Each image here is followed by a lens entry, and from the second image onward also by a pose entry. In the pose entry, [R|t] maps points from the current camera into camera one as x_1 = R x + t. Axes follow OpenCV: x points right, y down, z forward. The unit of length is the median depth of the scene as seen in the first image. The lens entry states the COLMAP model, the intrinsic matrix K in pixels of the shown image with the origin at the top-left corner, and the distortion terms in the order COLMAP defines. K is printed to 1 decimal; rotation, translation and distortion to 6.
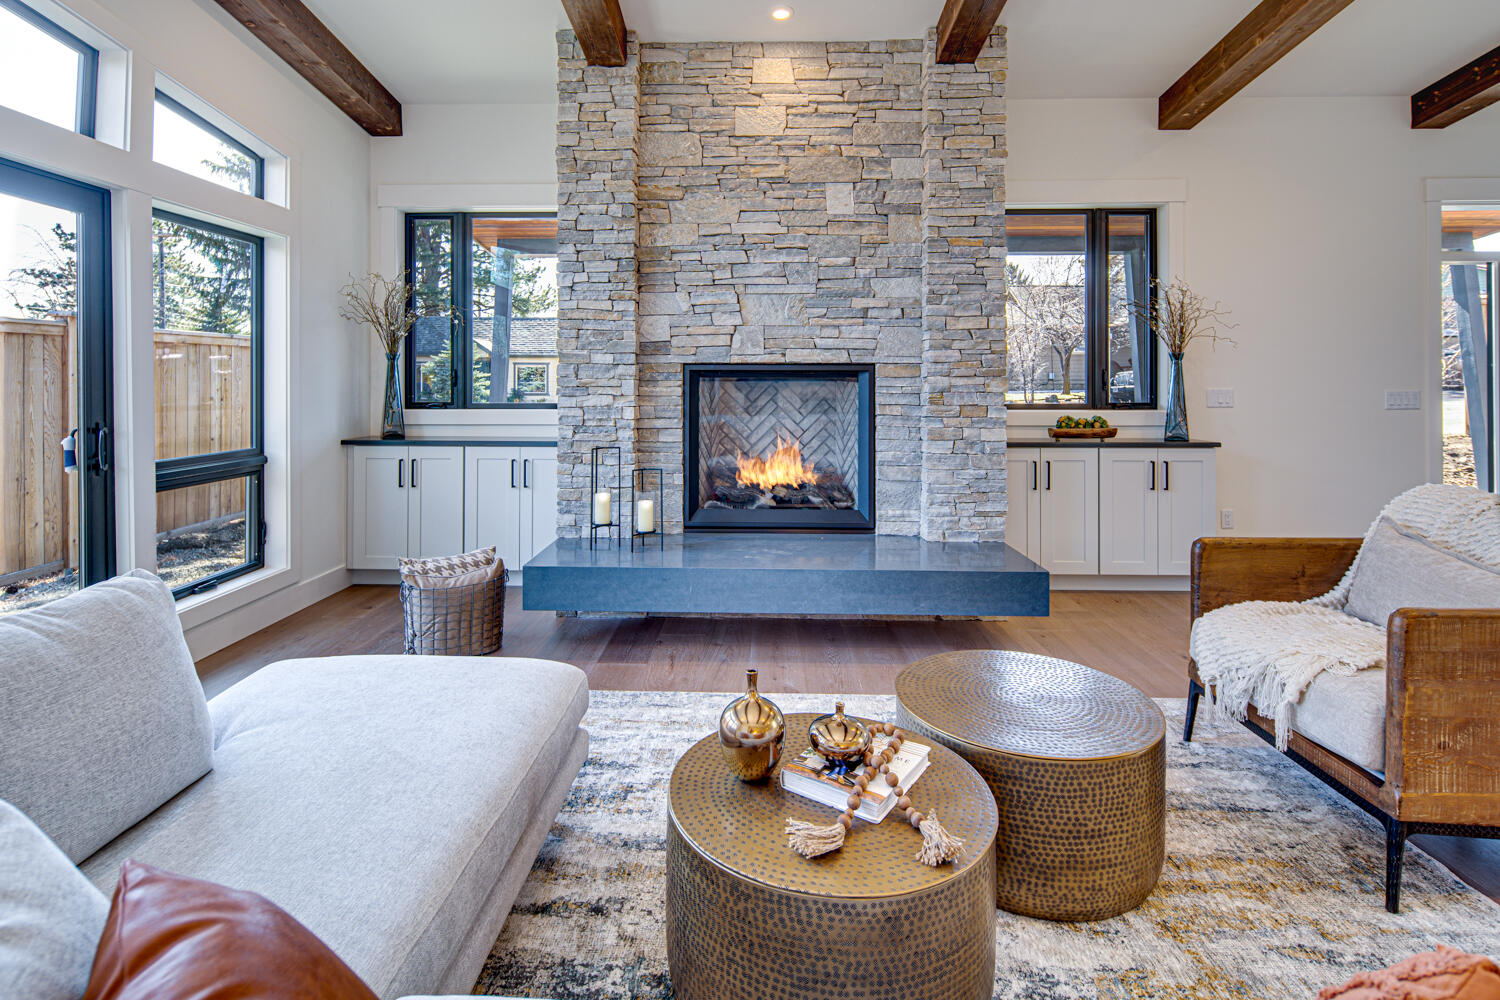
lens RADIAL K [[739.1, 0, 749.8], [0, 739.1, 391.8], [0, 0, 1]] dist [0.000288, 0.000372]
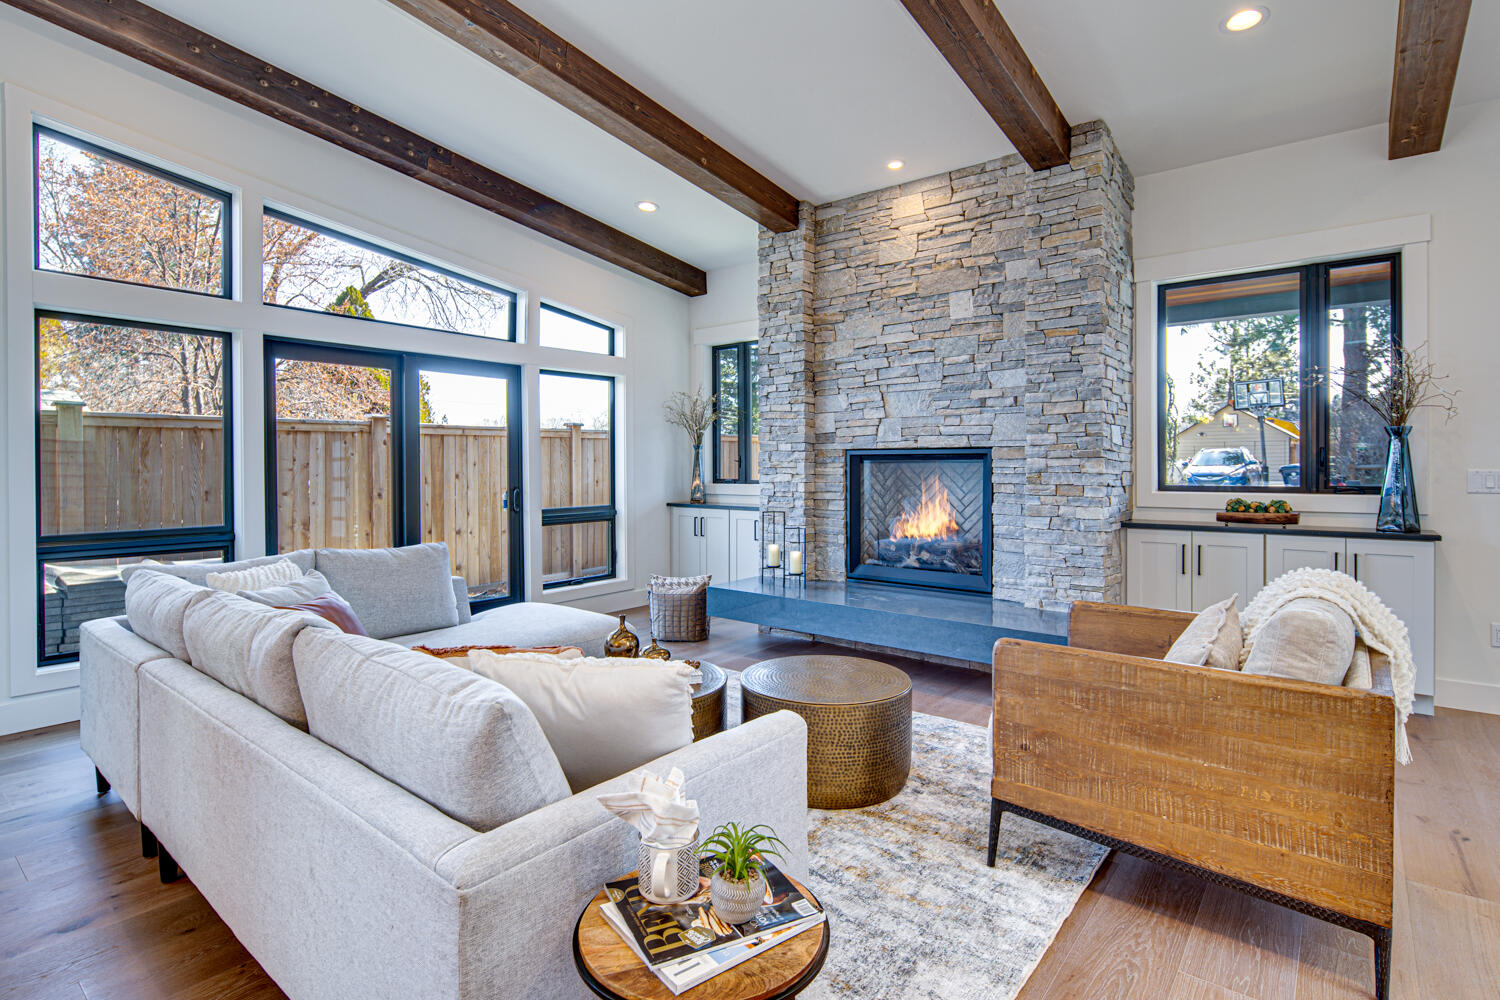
lens RADIAL K [[737.3, 0, 748.9], [0, 737.3, 482.3], [0, 0, 1]] dist [0.001155, 0.000286]
pose [[0.797501, 0.011333, -0.603211, 0.556177], [-0.003046, 0.999886, 0.014757, 0.000138], [0.603310, -0.009931, 0.797445, -0.122949]]
